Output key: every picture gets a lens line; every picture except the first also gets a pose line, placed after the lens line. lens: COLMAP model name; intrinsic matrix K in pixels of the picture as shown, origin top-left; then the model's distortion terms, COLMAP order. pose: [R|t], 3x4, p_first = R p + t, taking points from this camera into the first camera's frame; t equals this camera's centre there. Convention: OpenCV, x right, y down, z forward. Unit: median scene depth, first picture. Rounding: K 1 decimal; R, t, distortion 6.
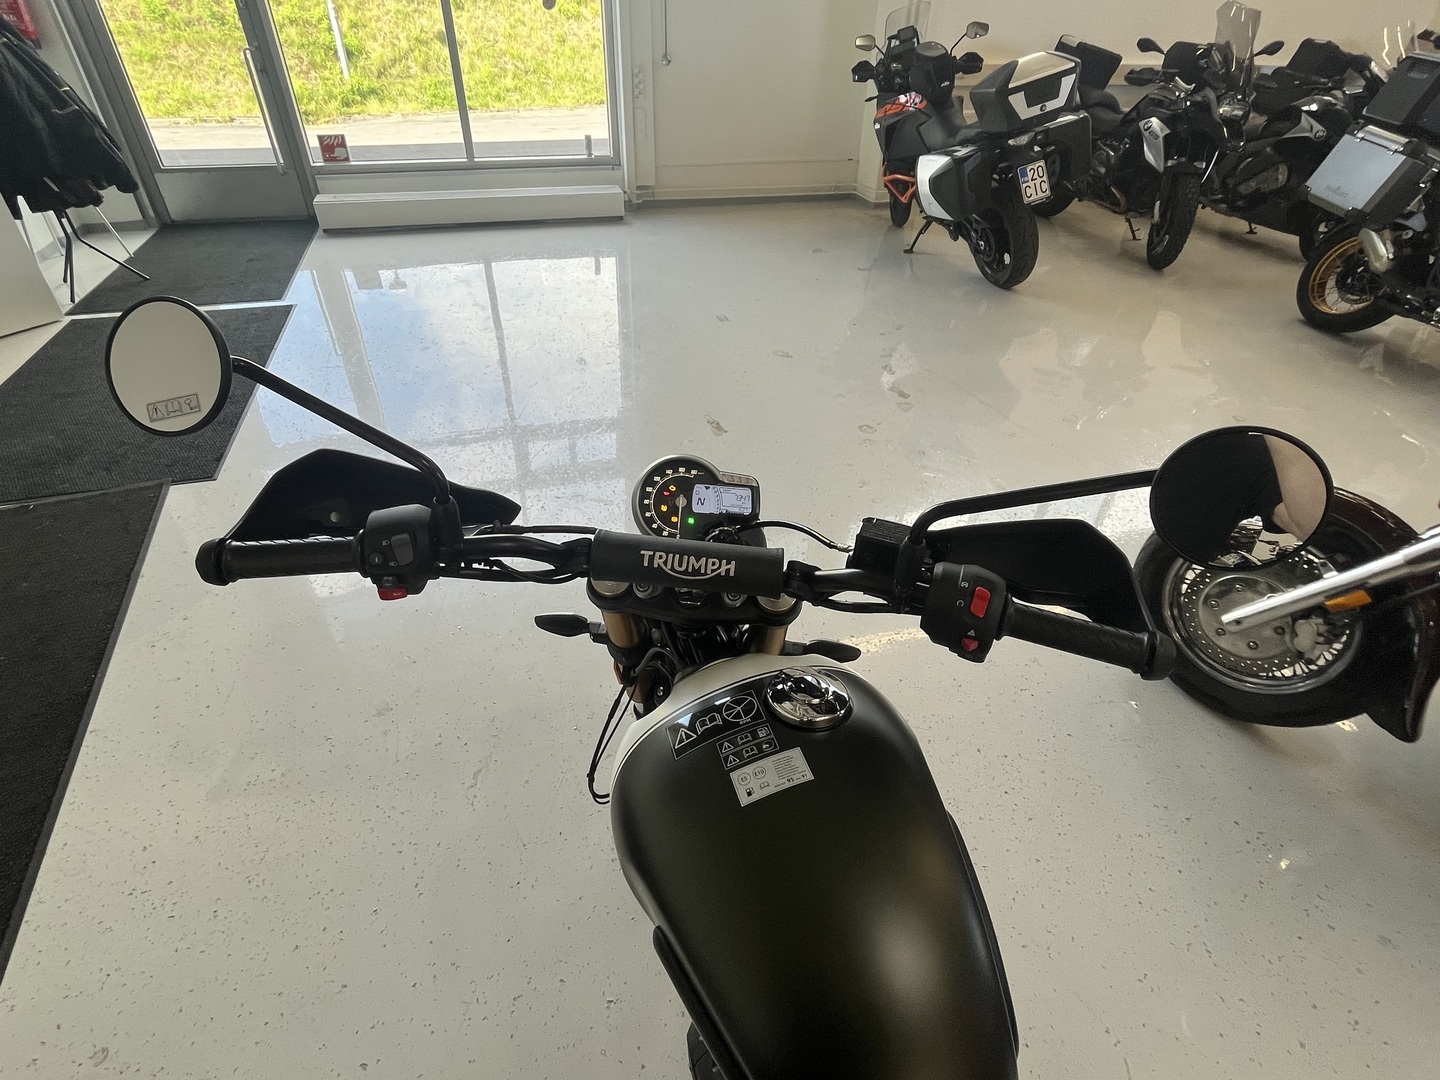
lens RADIAL K [[719.7, 0, 709.0], [0, 719.7, 538.8], [0, 0, 1]] dist [-0.002493, -0.001521]
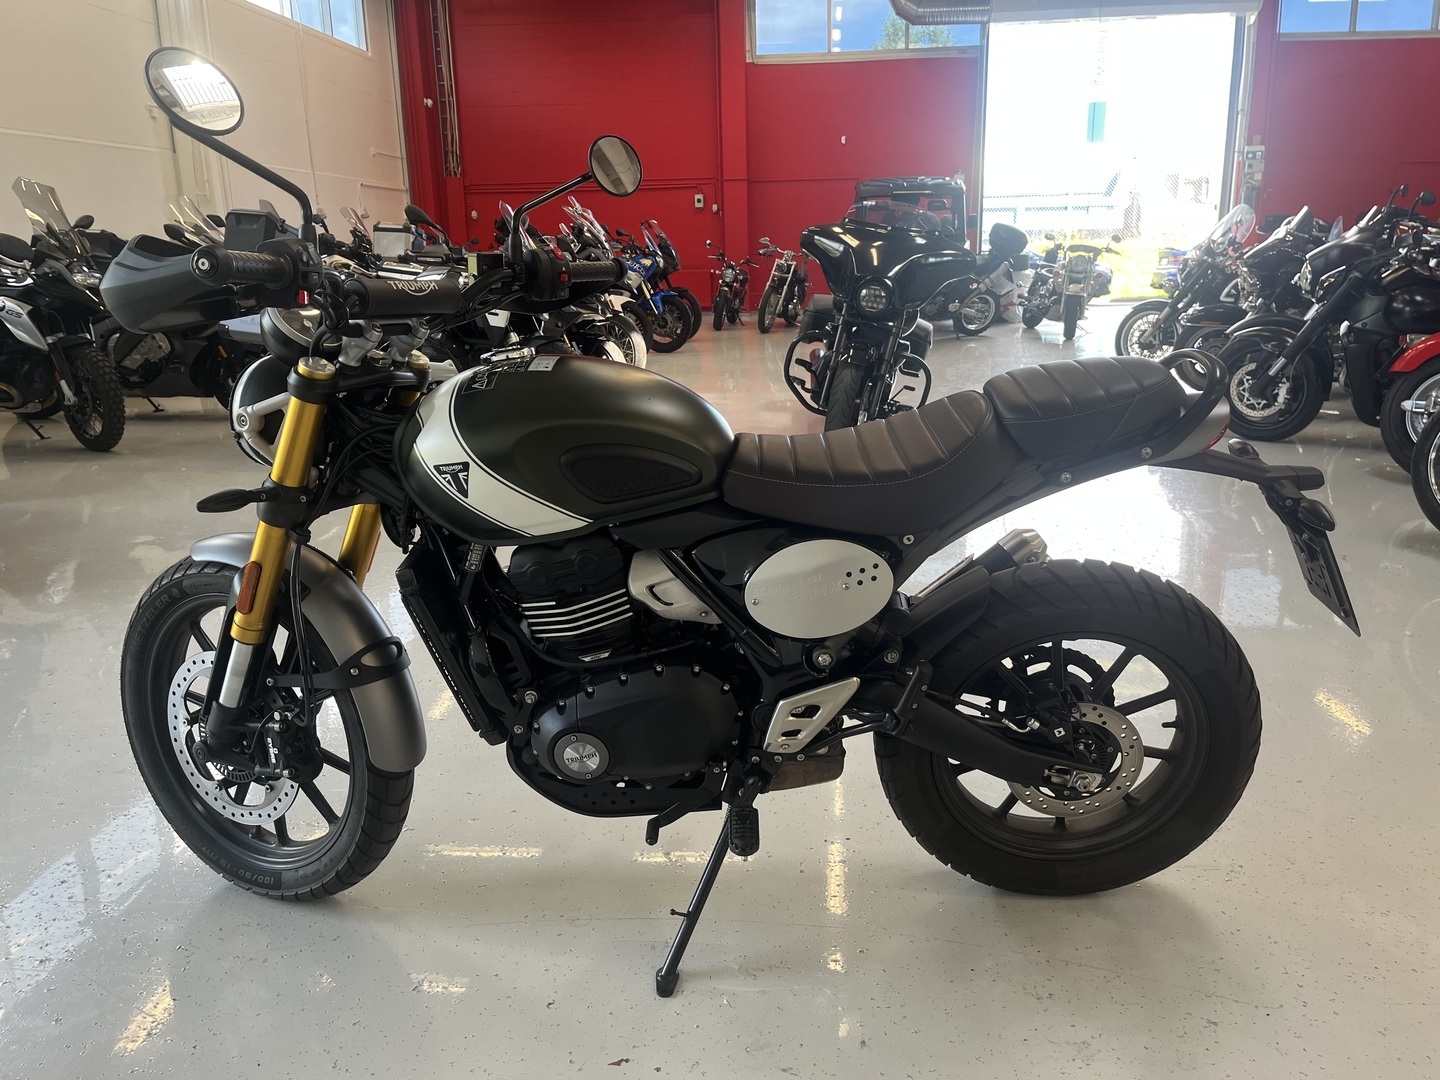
lens RADIAL K [[1097.5, 0, 723.7], [0, 1097.5, 531.4], [0, 0, 1]] dist [0.068138, -0.086009]
pose [[0.366378, -0.261706, 0.892904, -0.279542], [0.586997, 0.809581, -0.003574, 0.118366], [-0.721943, 0.525441, 0.450233, -0.026131]]
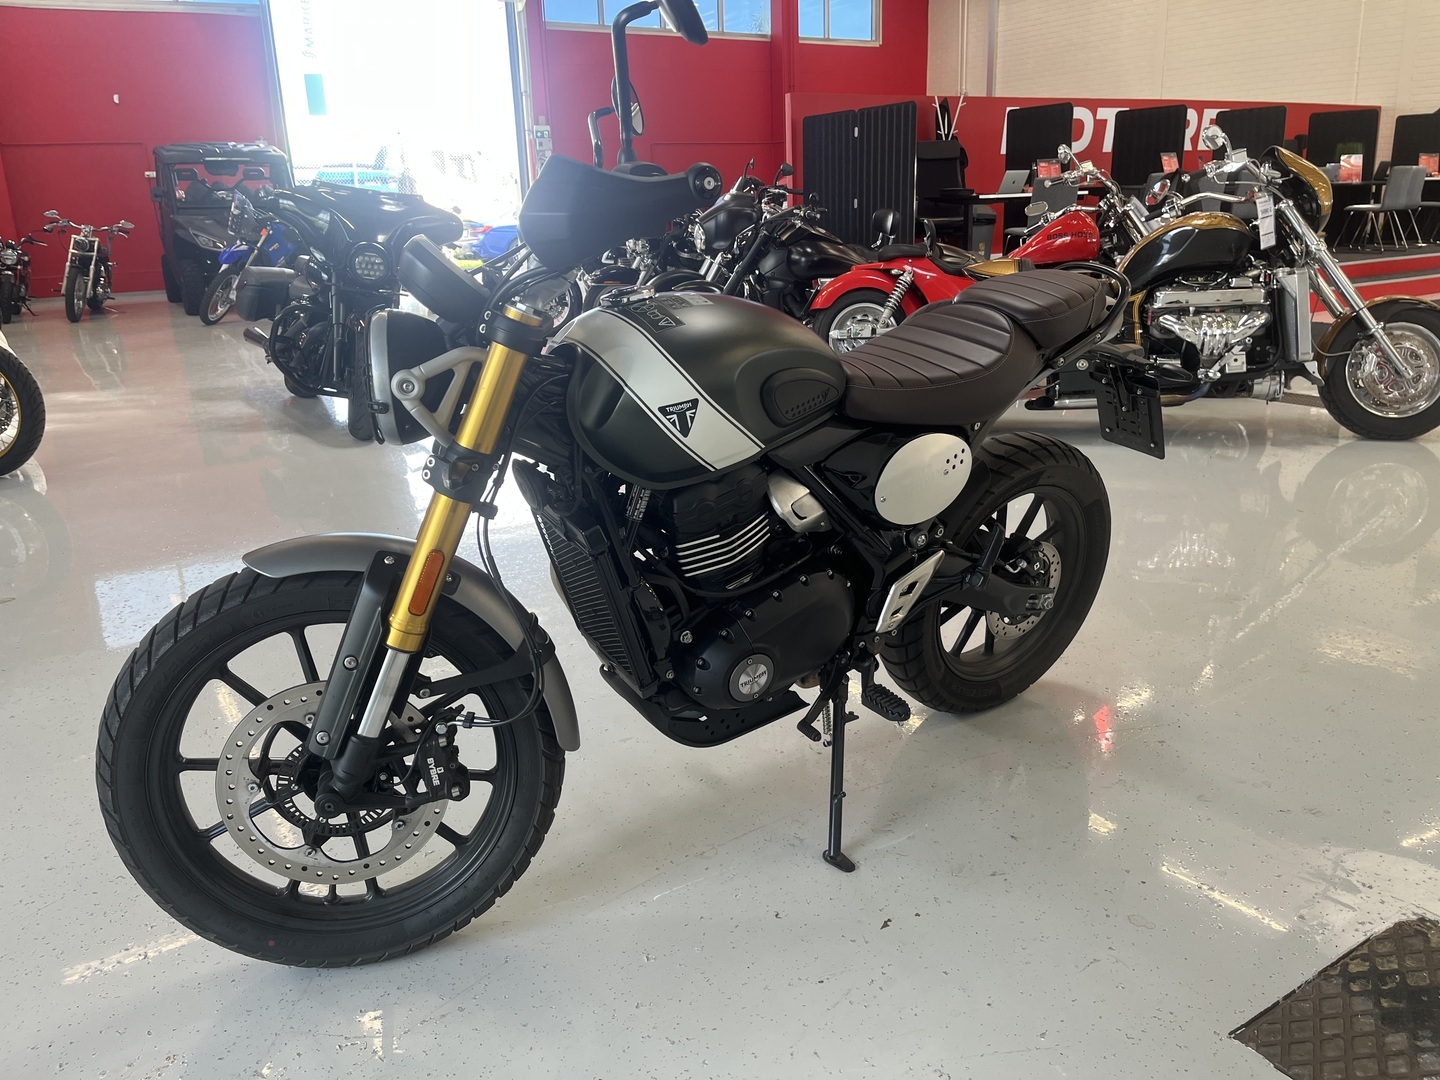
lens RADIAL K [[1097.5, 0, 723.7], [0, 1097.5, 531.4], [0, 0, 1]] dist [0.068138, -0.086009]
pose [[-0.269728, -0.288576, 0.918679, -0.319127], [0.605166, 0.691292, 0.394828, -0.035218], [-0.749013, 0.662450, -0.011824, 0.182485]]
